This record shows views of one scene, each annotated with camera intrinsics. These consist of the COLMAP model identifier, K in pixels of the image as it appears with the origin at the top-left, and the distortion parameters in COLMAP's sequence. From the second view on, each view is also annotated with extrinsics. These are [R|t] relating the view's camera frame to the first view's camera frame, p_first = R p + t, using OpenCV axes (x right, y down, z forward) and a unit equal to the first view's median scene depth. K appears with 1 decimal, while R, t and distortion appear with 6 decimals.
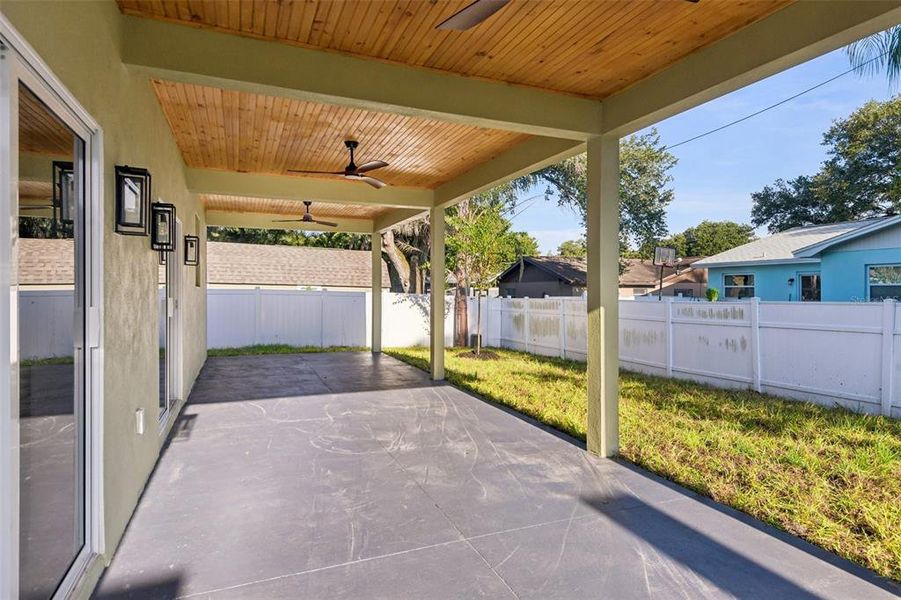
lens RADIAL K [[498.5, 0, 450.5], [0, 498.5, 300.0], [0, 0, 1]] dist [0.021081, -0.000834]
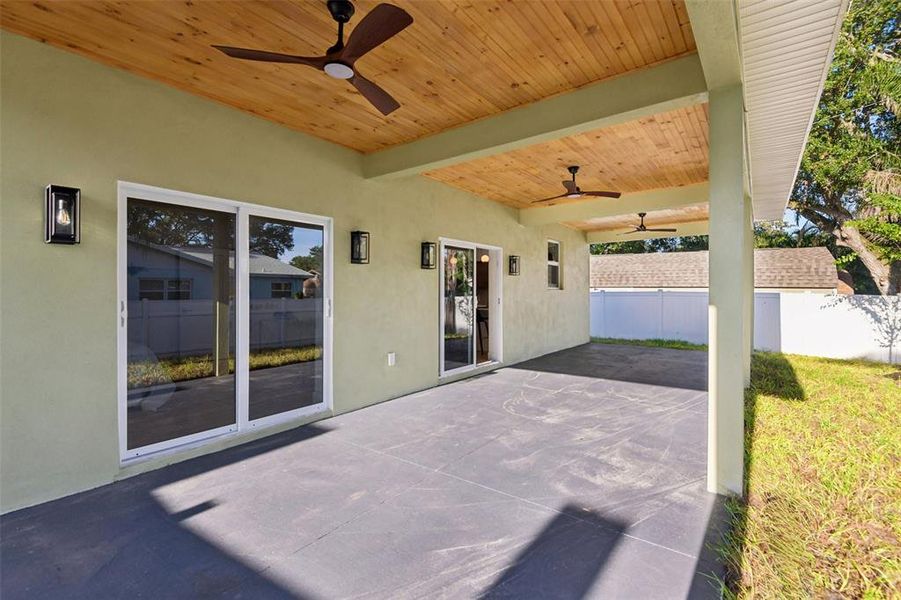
lens RADIAL K [[414.1, 0, 448.5], [0, 414.1, 296.6], [0, 0, 1]] dist [0.000820, -0.000401]
pose [[0.507060, -0.001225, -0.861910, 0.624784], [-0.011109, 0.999907, -0.007957, 0.011890], [0.861839, 0.013610, 0.506999, 0.285014]]
